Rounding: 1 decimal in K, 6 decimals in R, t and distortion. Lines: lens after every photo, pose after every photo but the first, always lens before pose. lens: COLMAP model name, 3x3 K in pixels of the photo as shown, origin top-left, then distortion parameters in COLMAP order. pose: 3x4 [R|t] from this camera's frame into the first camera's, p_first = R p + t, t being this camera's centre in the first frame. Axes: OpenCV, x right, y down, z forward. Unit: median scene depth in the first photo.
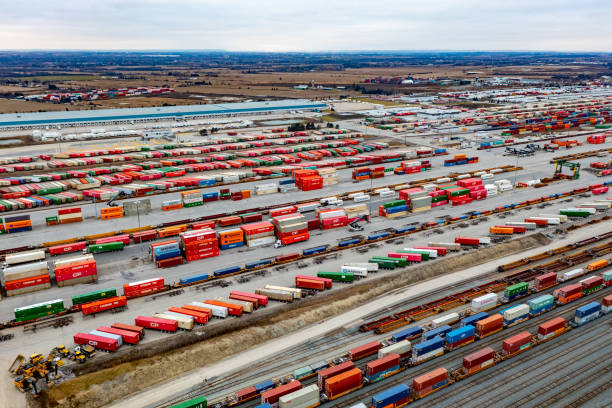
lens RADIAL K [[485.1, 0, 306.2], [0, 485.1, 204.0], [0, 0, 1]] dist [-0.003447, 0.029930]
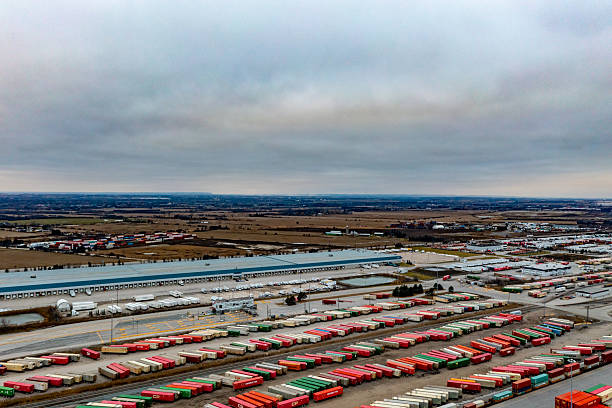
lens RADIAL K [[483.0, 0, 305.8], [0, 483.0, 208.4], [0, 0, 1]] dist [0.007529, 0.013672]
pose [[0.999104, 0.005731, 0.041922, -0.120774], [0.005972, 0.961764, -0.273815, -0.044020], [-0.041889, 0.273820, 0.960868, 0.140234]]
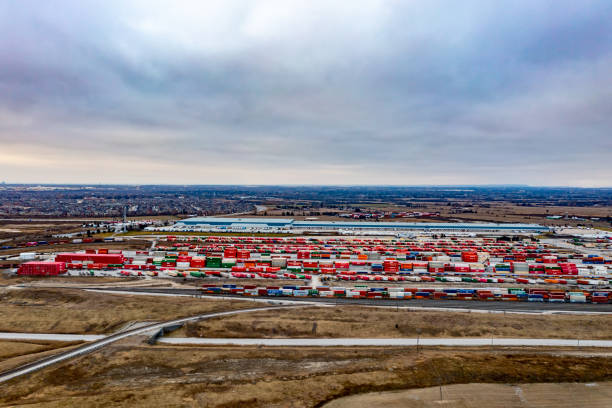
lens RADIAL K [[487.4, 0, 305.5], [0, 487.4, 201.2], [0, 0, 1]] dist [0.006588, 0.017024]
pose [[0.830715, 0.021930, -0.556266, 0.163239], [-0.171930, 0.960483, -0.218891, 0.081865], [0.529484, 0.277475, 0.801658, -0.261197]]
